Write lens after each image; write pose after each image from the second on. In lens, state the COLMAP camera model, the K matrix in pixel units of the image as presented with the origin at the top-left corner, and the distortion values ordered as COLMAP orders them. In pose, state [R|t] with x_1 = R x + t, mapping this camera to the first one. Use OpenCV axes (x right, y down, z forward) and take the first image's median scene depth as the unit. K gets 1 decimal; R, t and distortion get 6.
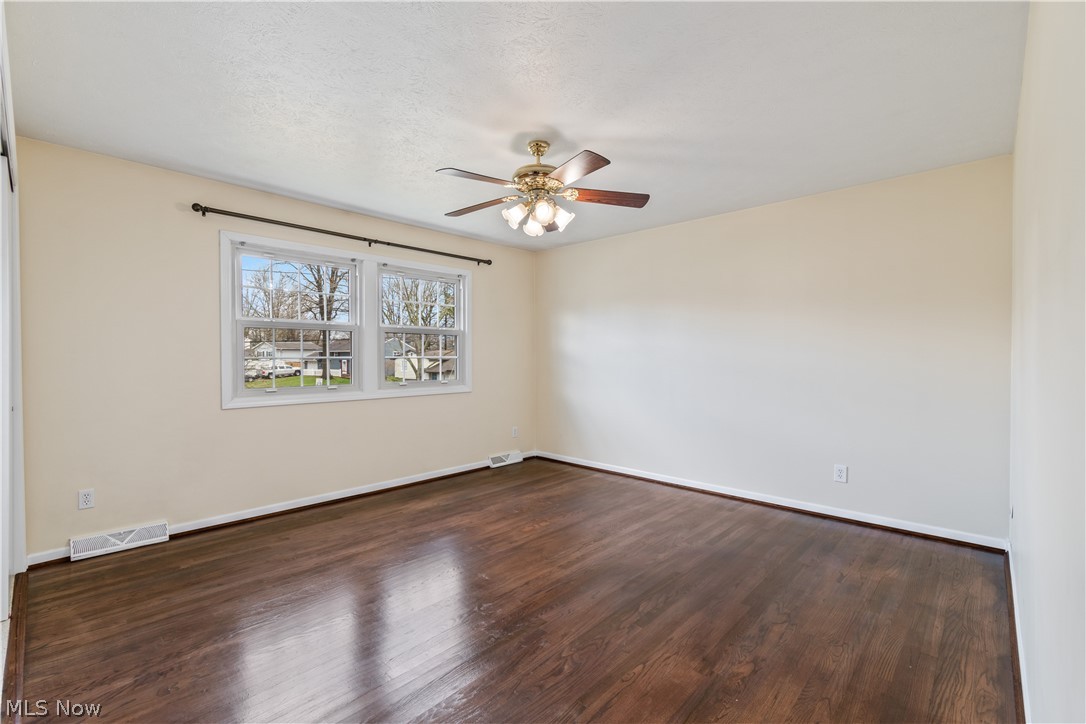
lens RADIAL K [[479.5, 0, 542.4], [0, 479.5, 365.7], [0, 0, 1]] dist [0.001099, -0.000455]
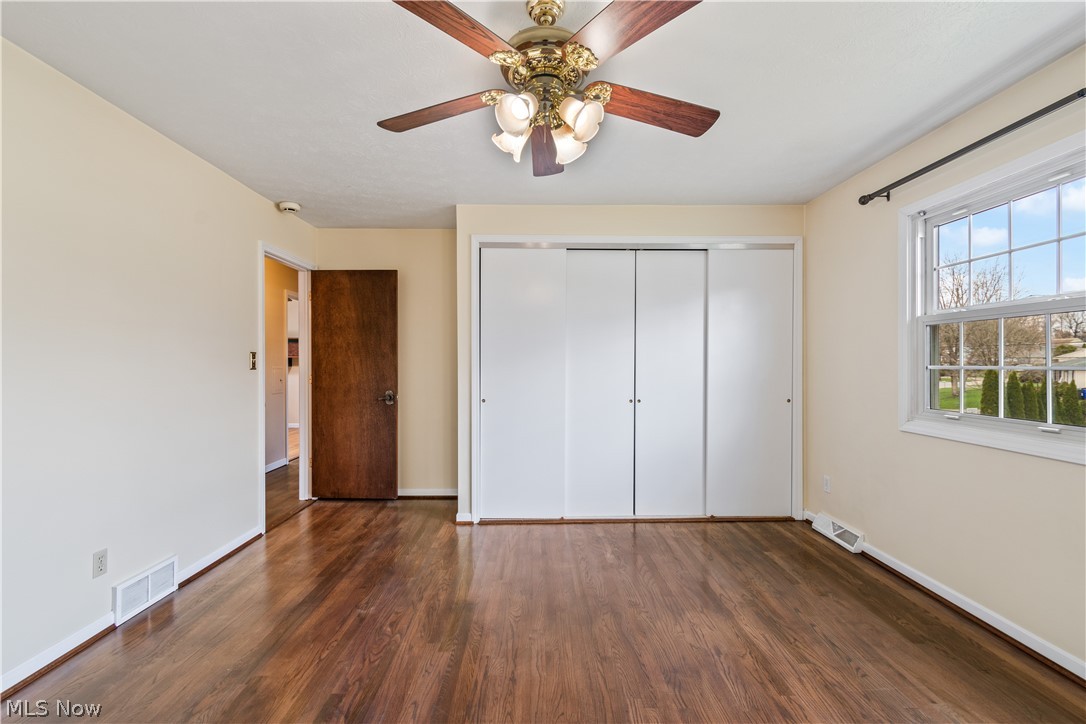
lens RADIAL K [[487.4, 0, 543.0], [0, 487.4, 362.0], [0, 0, 1]] dist [0.002577, 0.000131]
pose [[-0.722634, -0.001093, -0.691230, 0.427606], [-0.013829, 0.999821, 0.012876, -0.033746], [0.691093, 0.018863, -0.722520, 1.497352]]
